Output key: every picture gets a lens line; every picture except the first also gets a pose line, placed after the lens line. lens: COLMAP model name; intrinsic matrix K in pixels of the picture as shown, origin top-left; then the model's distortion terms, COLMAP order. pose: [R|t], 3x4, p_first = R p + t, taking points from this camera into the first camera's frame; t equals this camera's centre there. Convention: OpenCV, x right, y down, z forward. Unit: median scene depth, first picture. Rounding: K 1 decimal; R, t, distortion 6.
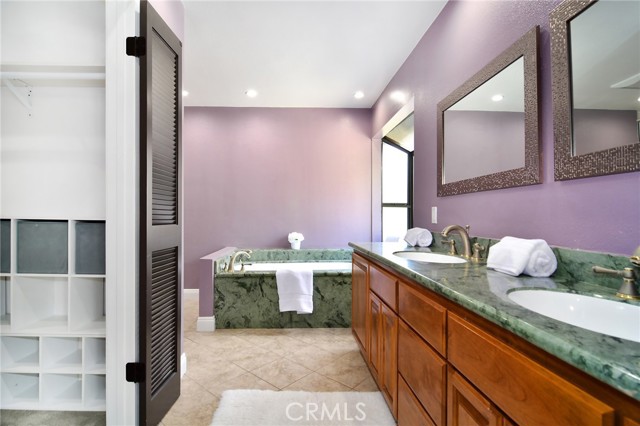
lens RADIAL K [[308.7, 0, 320.0], [0, 308.7, 214.5], [0, 0, 1]] dist [-0.008823, -0.004585]
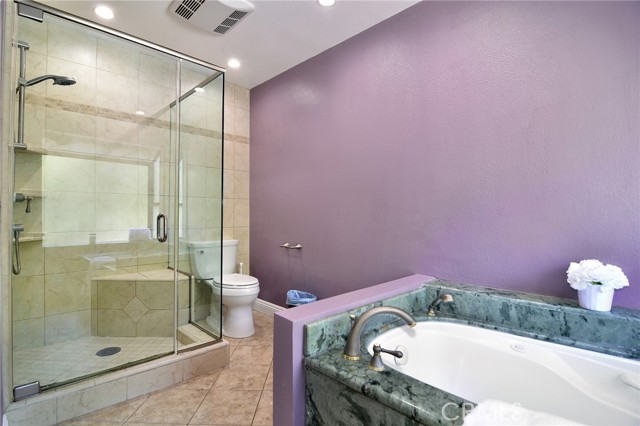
lens RADIAL K [[308.7, 0, 319.4], [0, 308.7, 213.2], [0, 0, 1]] dist [-0.008823, -0.004585]
pose [[0.641224, 0.005271, -0.767336, -0.013576], [-0.000749, 0.999980, 0.006244, 0.000800], [0.767353, -0.003429, 0.641215, 0.546341]]
